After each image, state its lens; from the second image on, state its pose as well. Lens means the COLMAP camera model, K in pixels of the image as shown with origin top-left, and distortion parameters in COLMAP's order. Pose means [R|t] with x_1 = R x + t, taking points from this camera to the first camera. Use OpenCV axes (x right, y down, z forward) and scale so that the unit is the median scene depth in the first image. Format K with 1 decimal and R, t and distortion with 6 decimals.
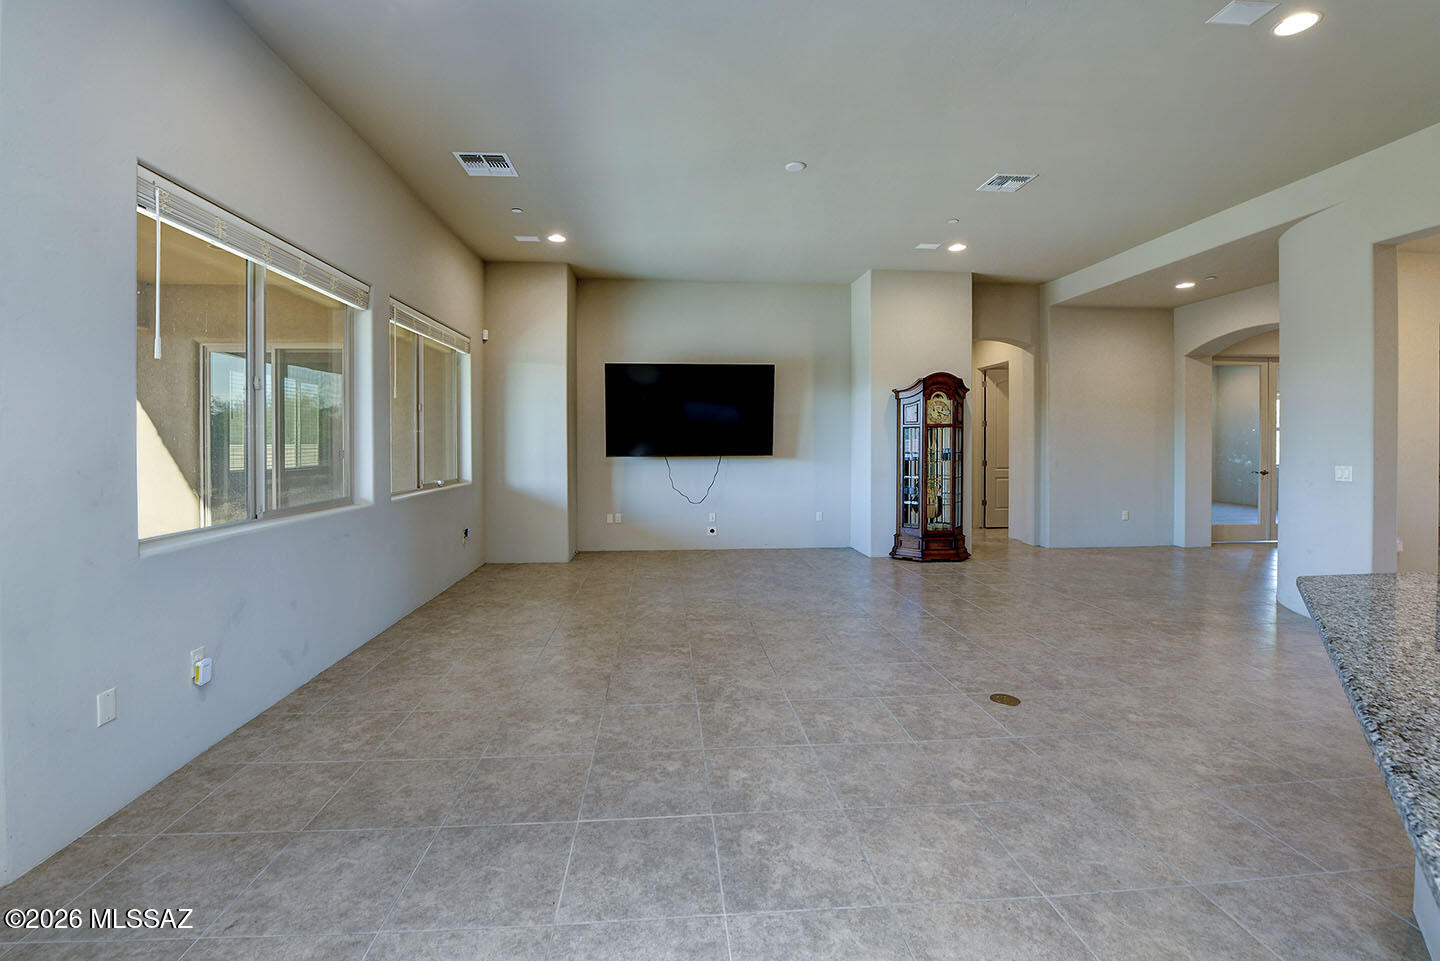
lens RADIAL K [[598.0, 0, 703.0], [0, 598.0, 444.2], [0, 0, 1]] dist [-0.012073, 0.001095]
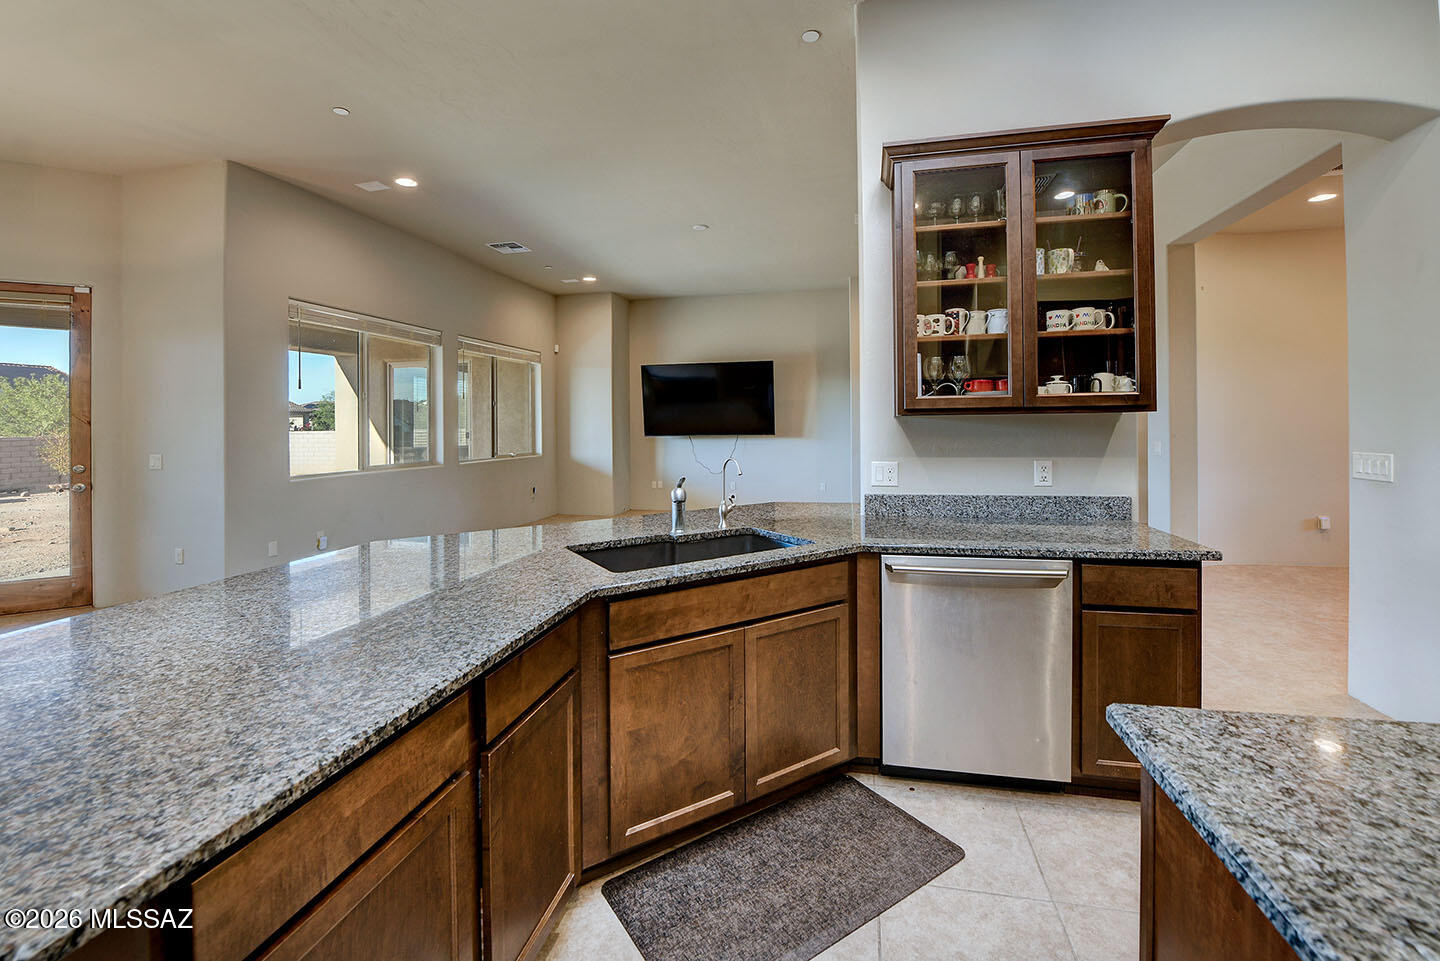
lens RADIAL K [[598.0, 0, 726.1], [0, 598.0, 422.2], [0, 0, 1]] dist [-0.012073, 0.001095]
pose [[0.960591, -0.013695, -0.277627, 0.369959], [0.011867, 0.999895, -0.008263, 0.001916], [0.277712, 0.004643, 0.960653, -0.201852]]
